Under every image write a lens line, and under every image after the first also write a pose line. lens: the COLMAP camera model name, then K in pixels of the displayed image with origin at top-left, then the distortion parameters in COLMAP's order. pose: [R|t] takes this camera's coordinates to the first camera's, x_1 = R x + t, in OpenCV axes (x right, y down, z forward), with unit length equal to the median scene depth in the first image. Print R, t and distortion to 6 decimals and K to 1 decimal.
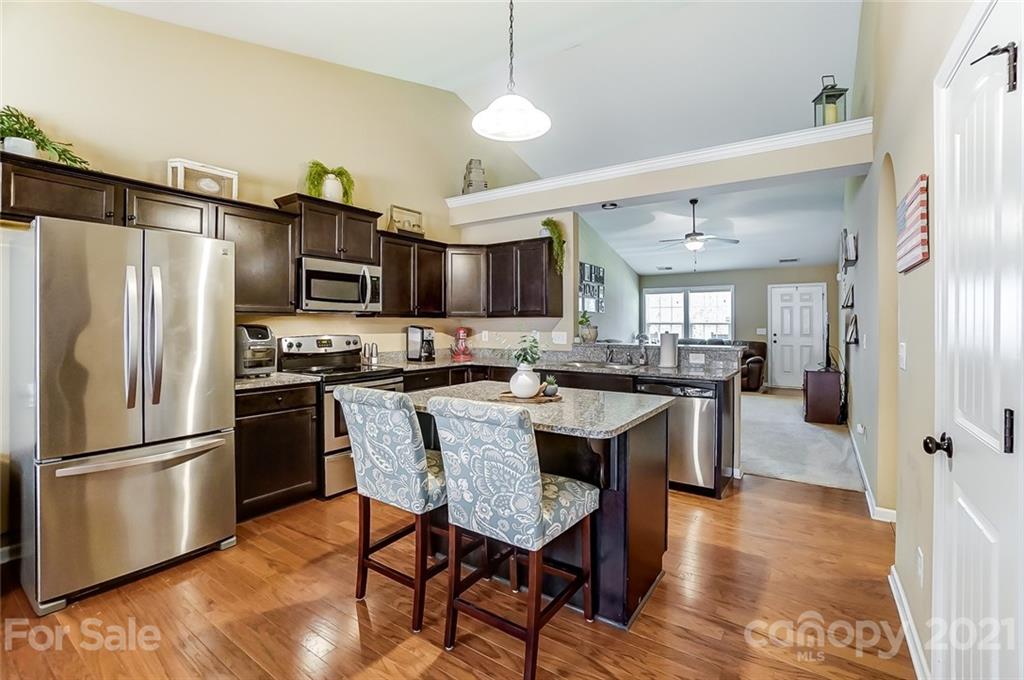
lens RADIAL K [[456.1, 0, 510.9], [0, 456.1, 326.2], [0, 0, 1]] dist [-0.049392, 0.000252]
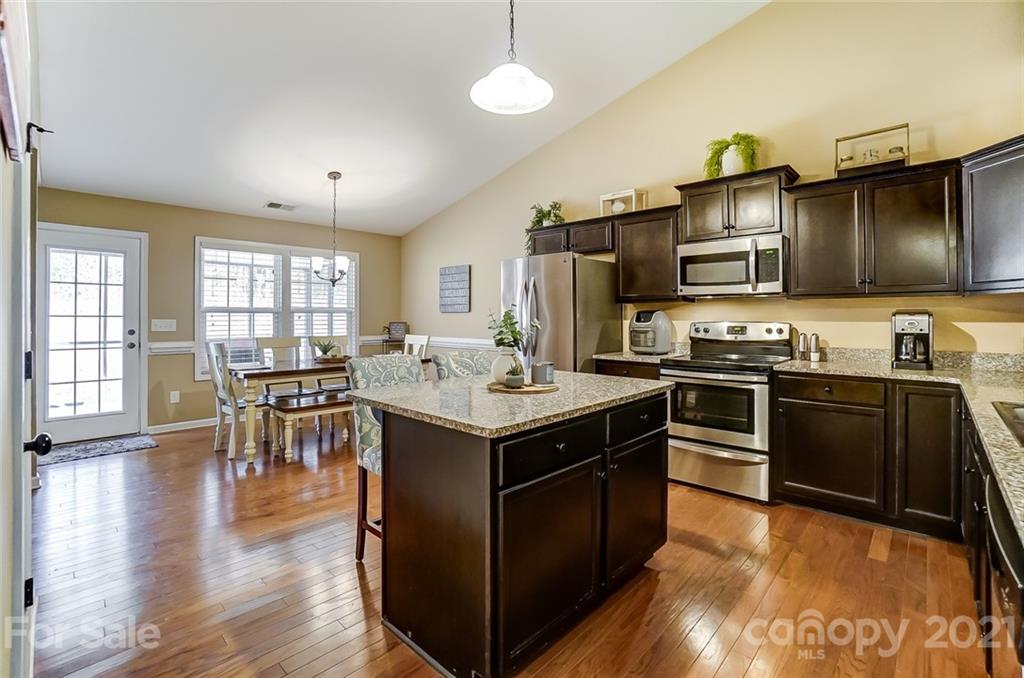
lens RADIAL K [[452.0, 0, 509.1], [0, 452.0, 312.4], [0, 0, 1]] dist [-0.044102, 0.000312]
pose [[-0.151169, -0.011769, -0.988438, 0.481270], [-0.001148, 0.999931, -0.011730, 0.011222], [0.988507, -0.000638, -0.151172, 0.591403]]
